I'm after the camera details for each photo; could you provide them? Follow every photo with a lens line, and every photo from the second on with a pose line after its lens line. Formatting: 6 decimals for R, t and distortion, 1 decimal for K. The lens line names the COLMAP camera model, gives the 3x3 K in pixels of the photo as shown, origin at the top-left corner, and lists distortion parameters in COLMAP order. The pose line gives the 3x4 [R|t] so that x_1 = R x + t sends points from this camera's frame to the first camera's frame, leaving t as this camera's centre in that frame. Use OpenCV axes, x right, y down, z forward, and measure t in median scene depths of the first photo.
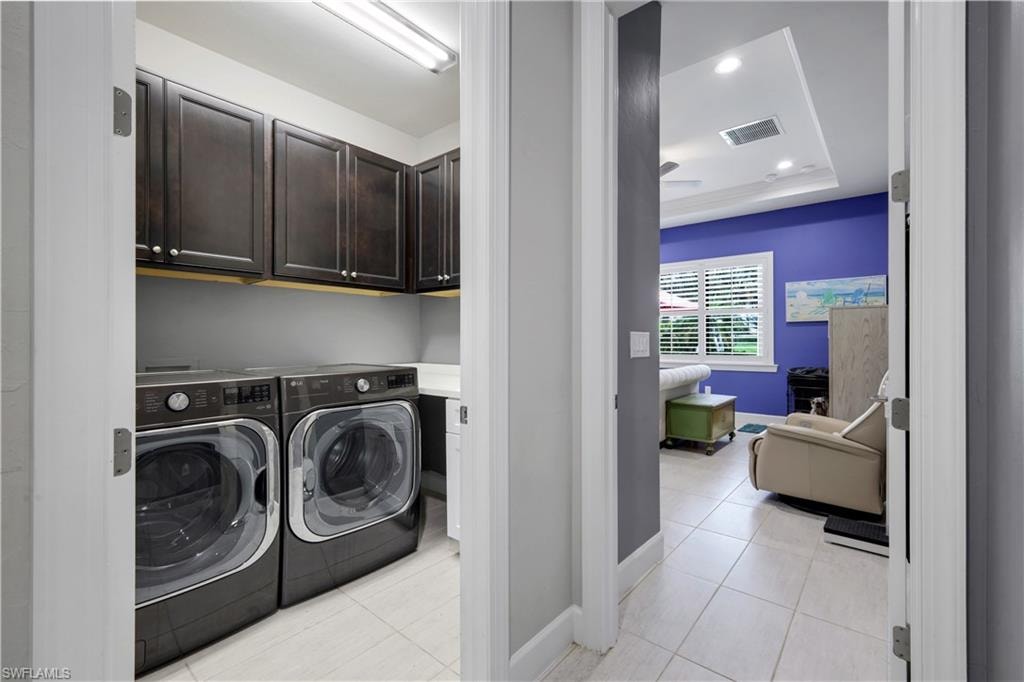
lens RADIAL K [[427.5, 0, 512.0], [0, 427.5, 341.0], [0, 0, 1]] dist [-0.012065, -0.000012]
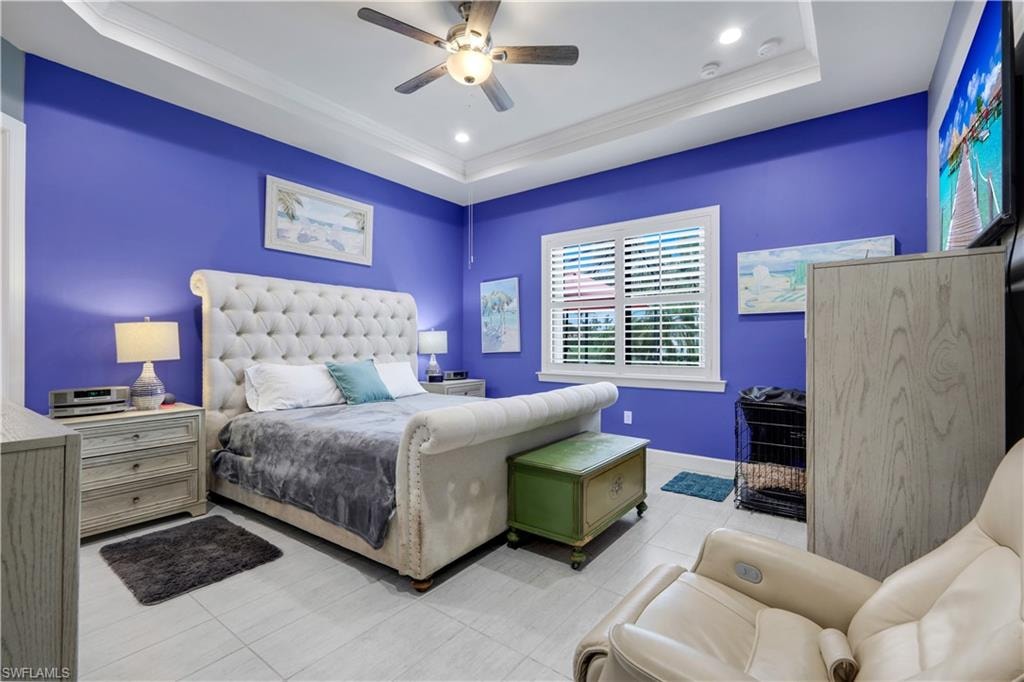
lens RADIAL K [[451.8, 0, 512.0], [0, 451.8, 341.0], [0, 0, 1]] dist [0.004455, 0.000615]
pose [[0.997329, 0.002348, 0.073003, 0.267037], [-0.001987, 0.999985, -0.005022, -0.000339], [-0.073013, 0.004864, 0.997319, 0.362177]]
